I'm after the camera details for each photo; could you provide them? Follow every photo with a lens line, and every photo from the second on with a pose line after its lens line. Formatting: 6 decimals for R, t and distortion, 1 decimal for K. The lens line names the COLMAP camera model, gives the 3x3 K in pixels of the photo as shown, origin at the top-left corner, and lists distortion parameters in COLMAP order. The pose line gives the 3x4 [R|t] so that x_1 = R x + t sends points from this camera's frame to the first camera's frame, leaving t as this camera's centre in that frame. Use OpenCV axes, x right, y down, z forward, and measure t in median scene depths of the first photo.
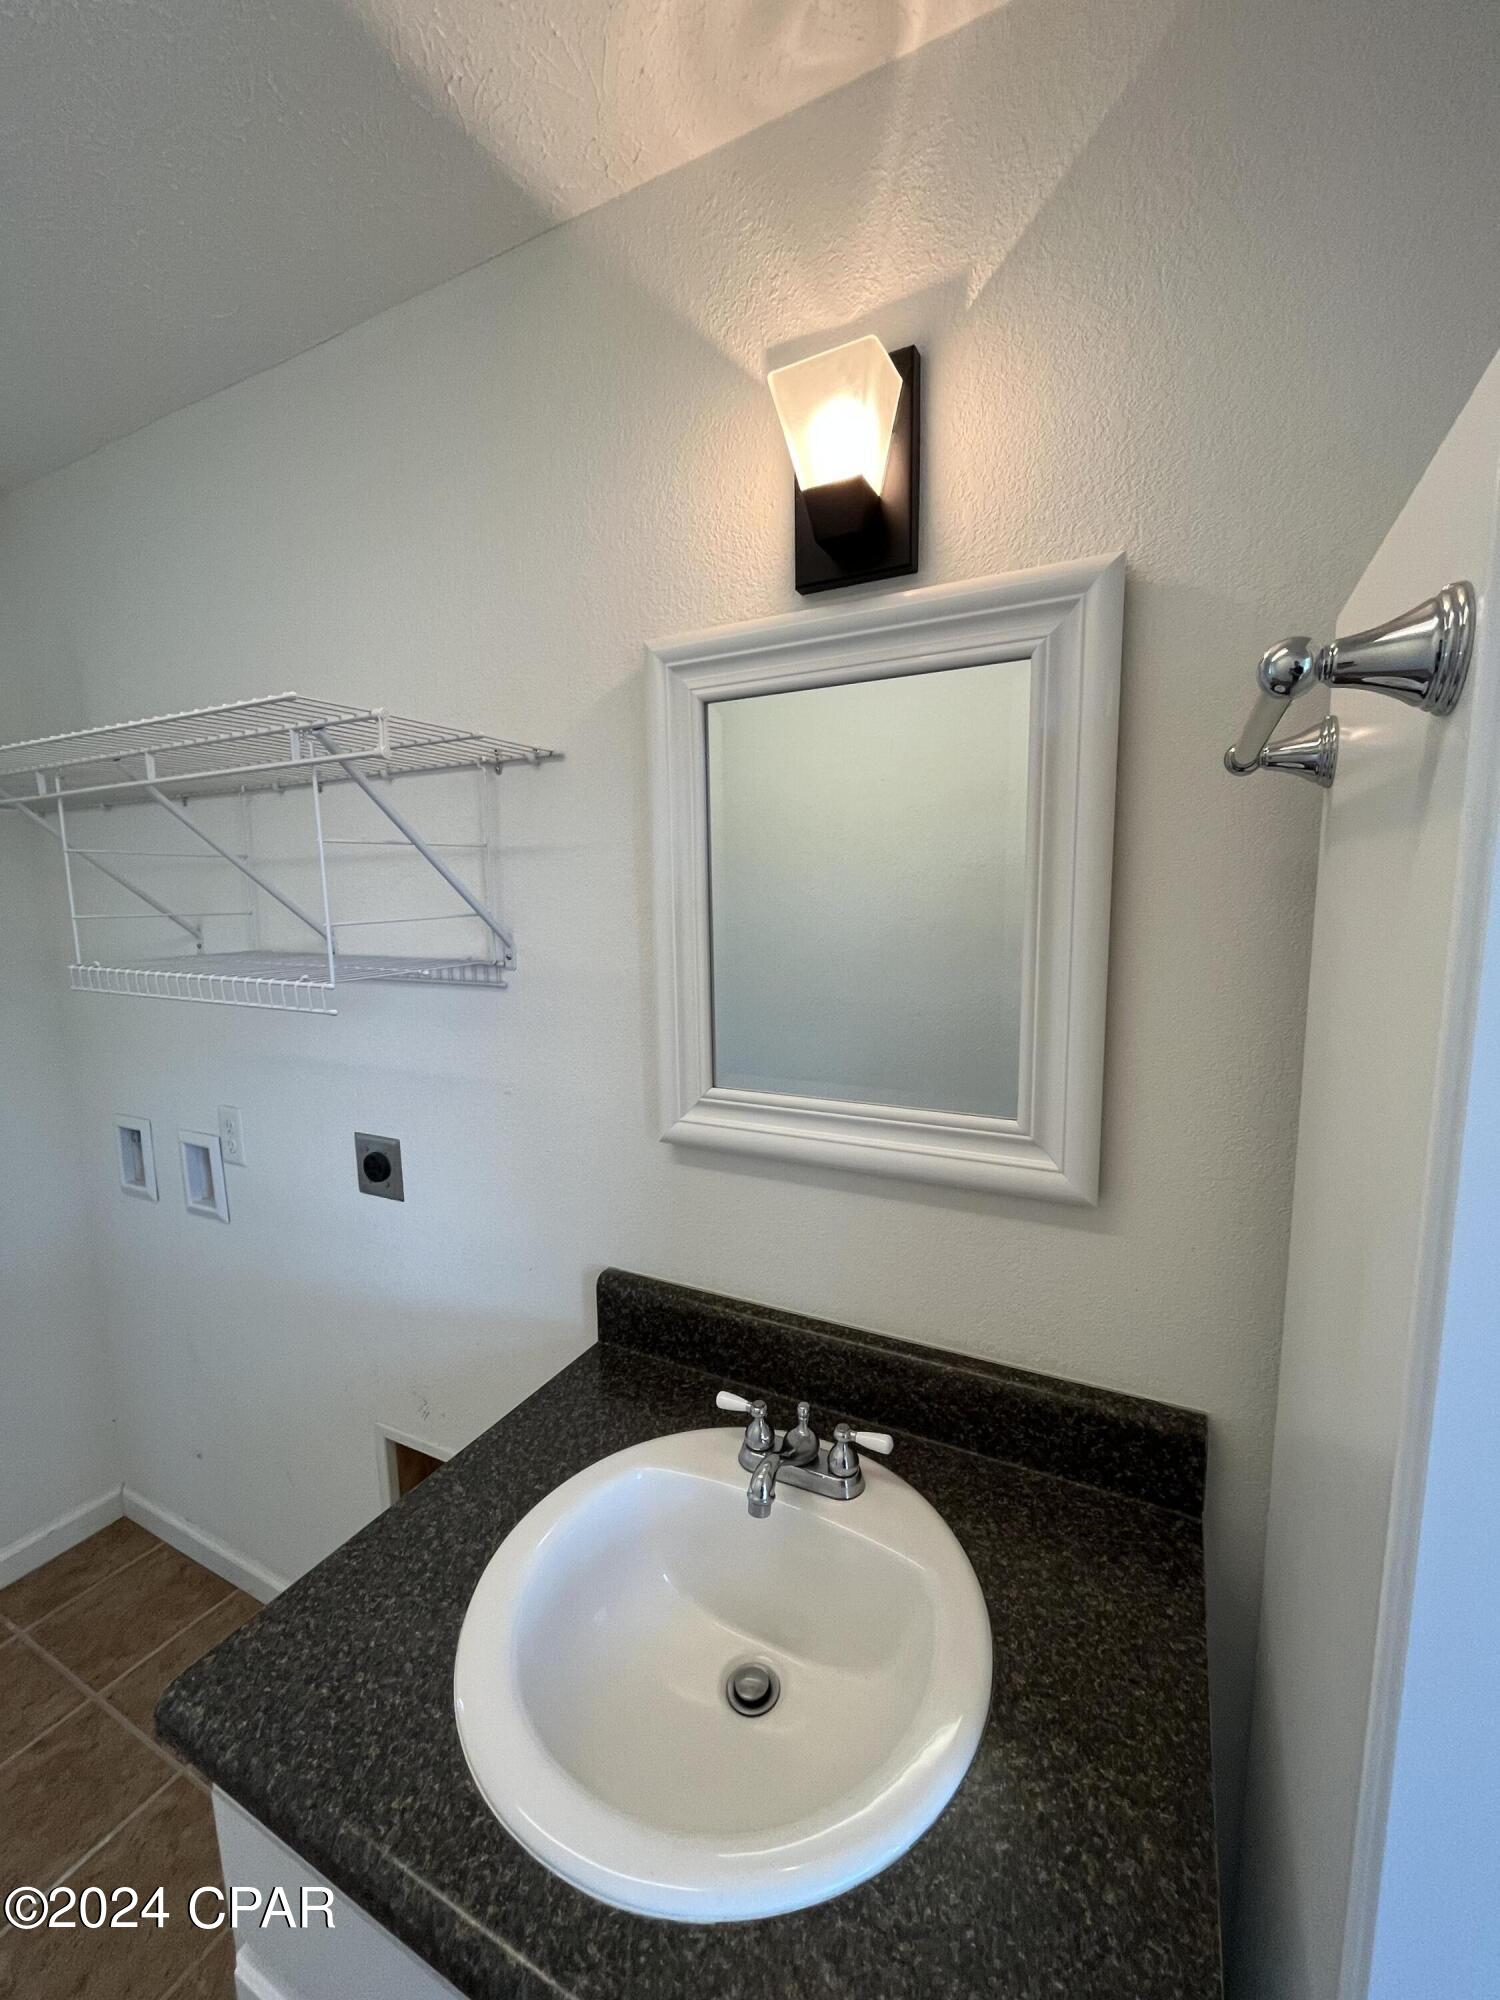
lens RADIAL K [[807.8, 0, 750.0], [0, 807.8, 1000.0], [0, 0, 1]] dist [-0.000070, 0.000207]
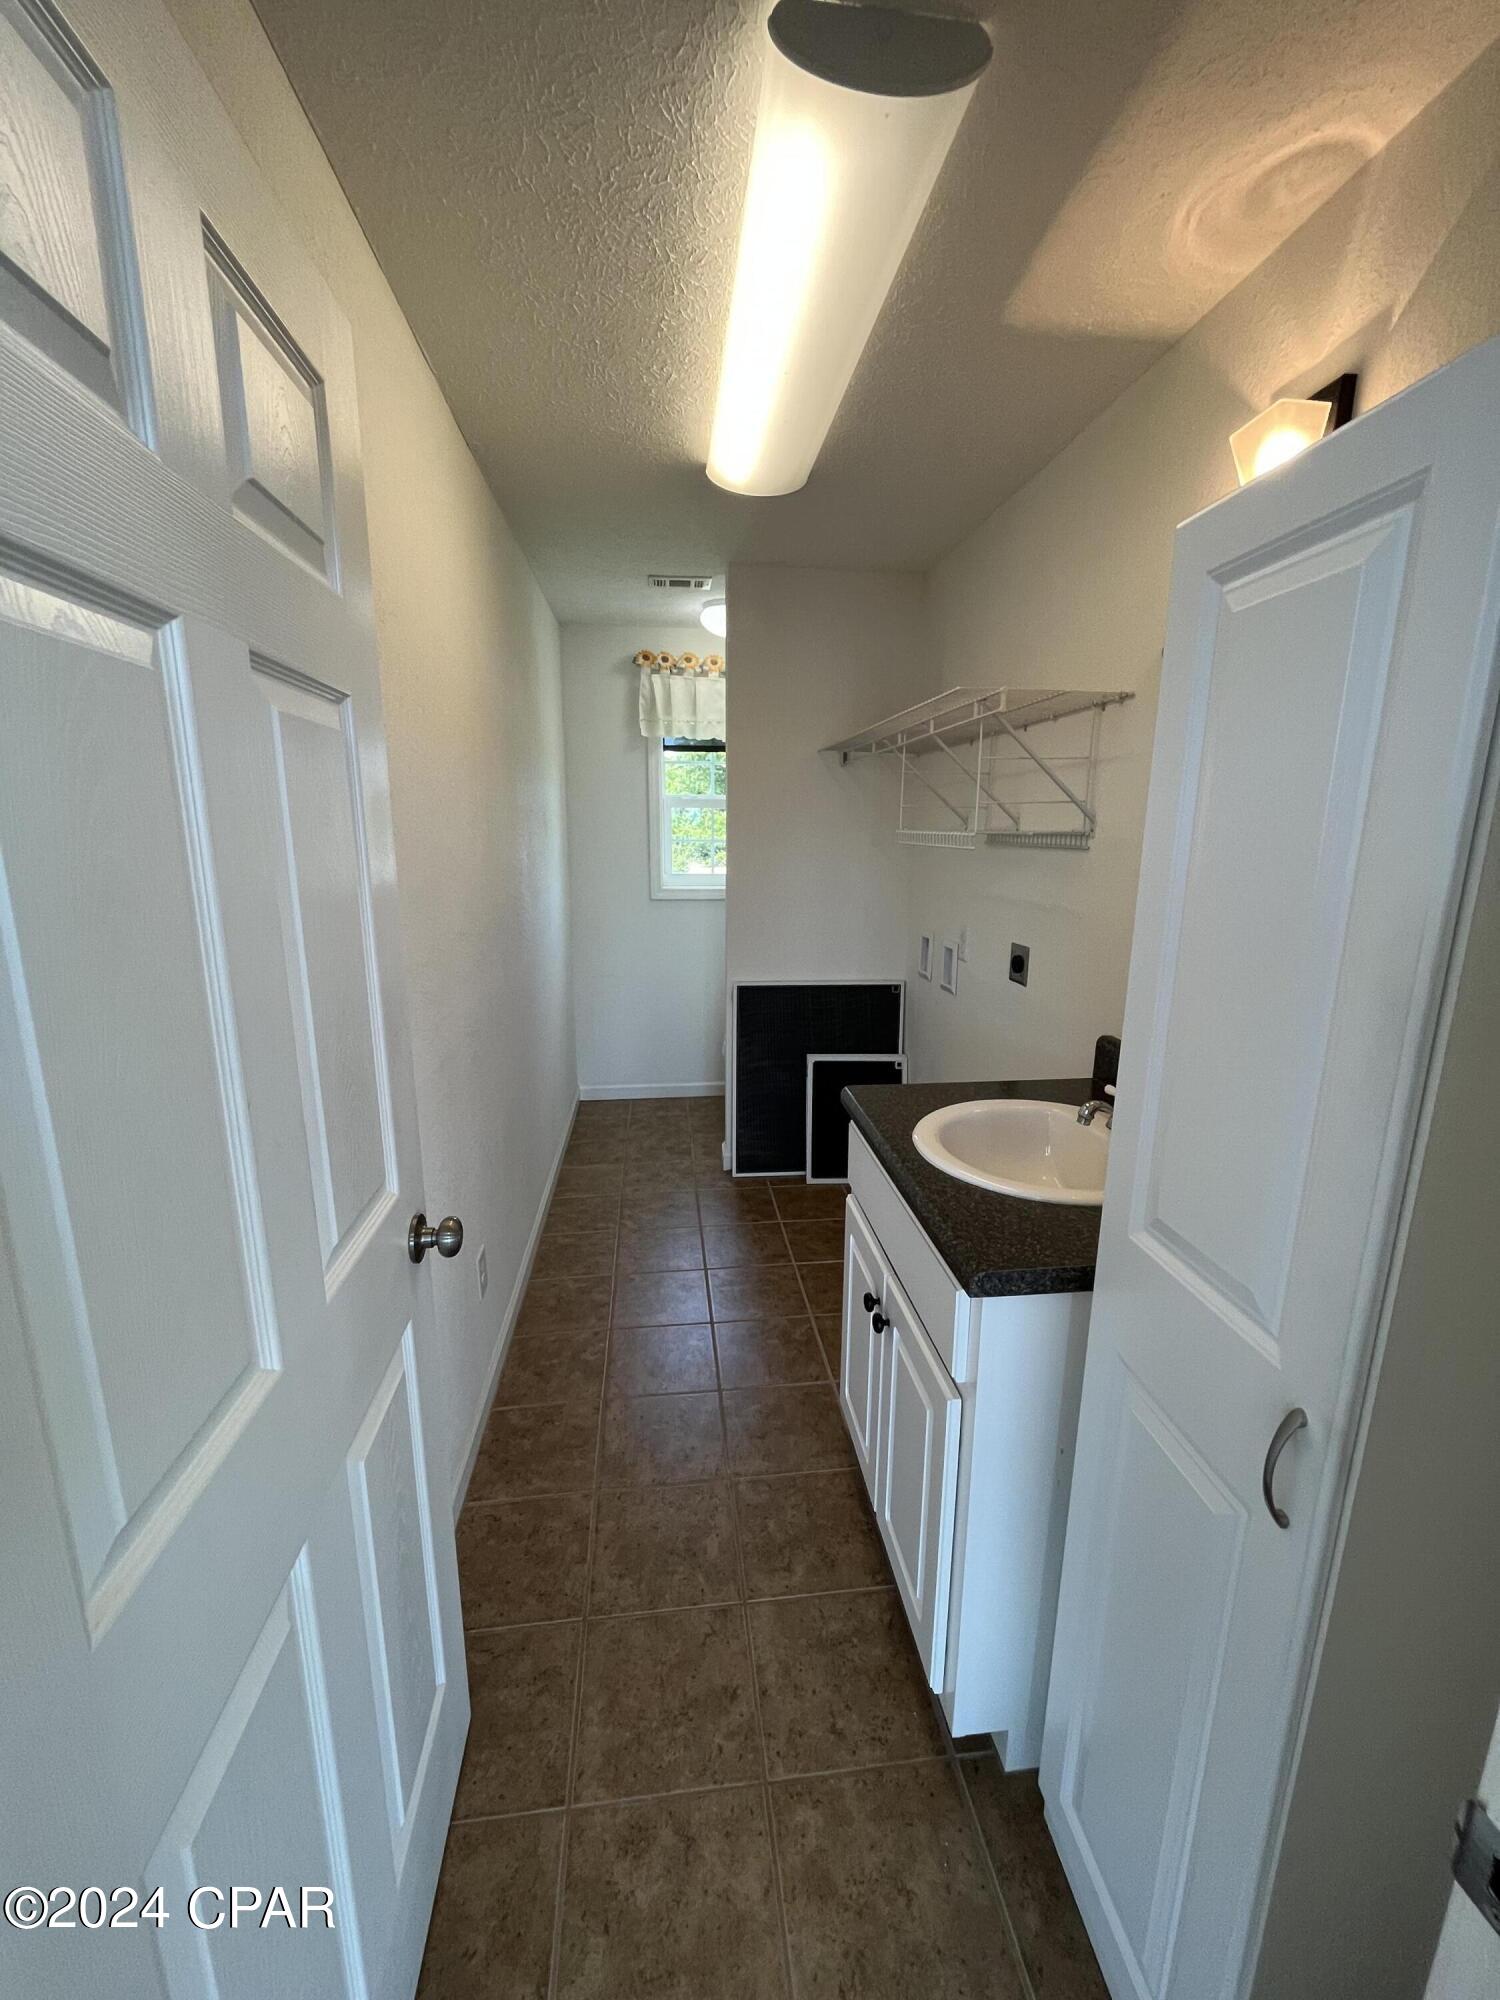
lens RADIAL K [[804.4, 0, 755.3], [0, 804.4, 1003.0], [0, 0, 1]] dist [-0.011002, 0.000129]
pose [[0.556266, 0.191826, -0.808561, 0.663473], [-0.124642, 0.981245, 0.147044, 0.129346], [0.821604, 0.018985, 0.569743, -0.419180]]
